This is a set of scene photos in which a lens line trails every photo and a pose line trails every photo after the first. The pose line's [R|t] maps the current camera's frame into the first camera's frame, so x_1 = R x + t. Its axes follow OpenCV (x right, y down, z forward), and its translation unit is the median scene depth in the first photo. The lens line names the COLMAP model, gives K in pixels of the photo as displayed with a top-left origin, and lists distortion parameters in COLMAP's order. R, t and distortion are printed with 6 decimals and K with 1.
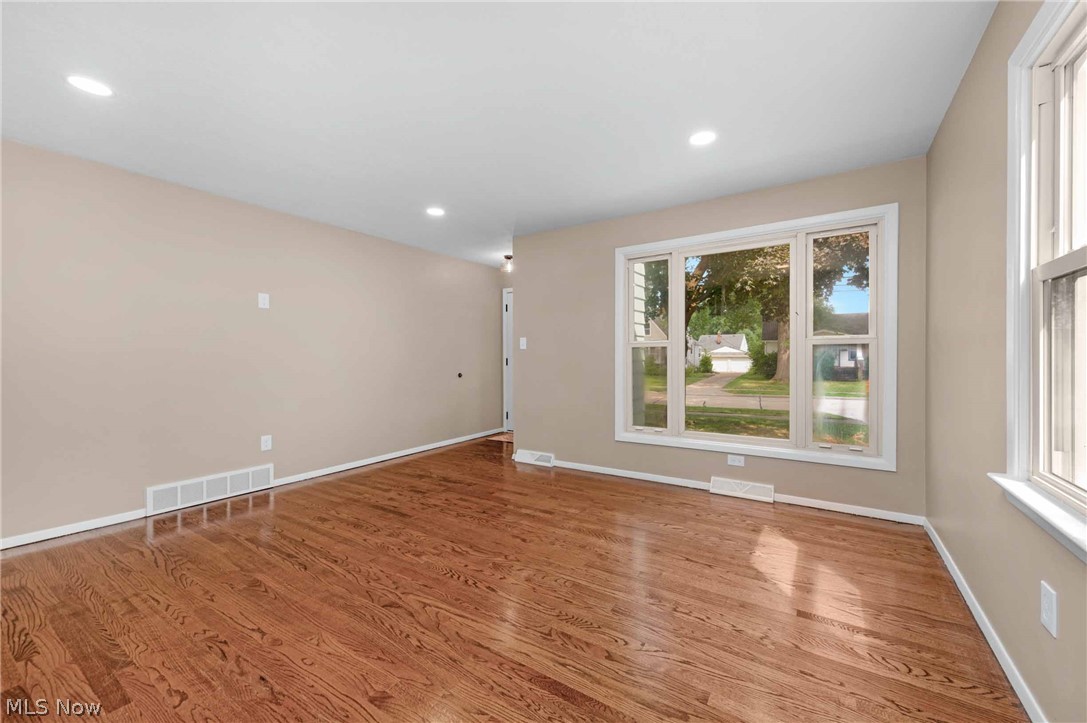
lens RADIAL K [[429.5, 0, 558.7], [0, 429.5, 358.1], [0, 0, 1]] dist [0.013975, -0.004053]
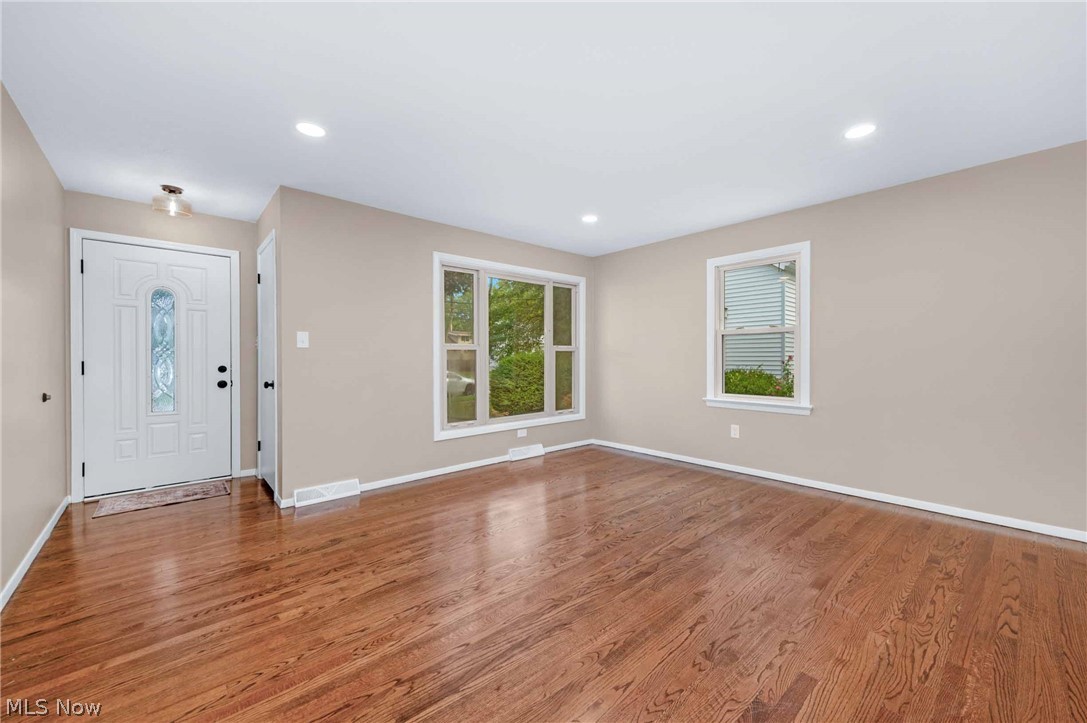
lens RADIAL K [[429.5, 0, 558.7], [0, 429.5, 358.1], [0, 0, 1]] dist [0.013975, -0.004053]
pose [[0.248069, 0.002476, 0.968739, -0.891129], [0.005444, 0.999977, -0.003950, 0.002026], [-0.968727, 0.006254, 0.248049, 0.535499]]
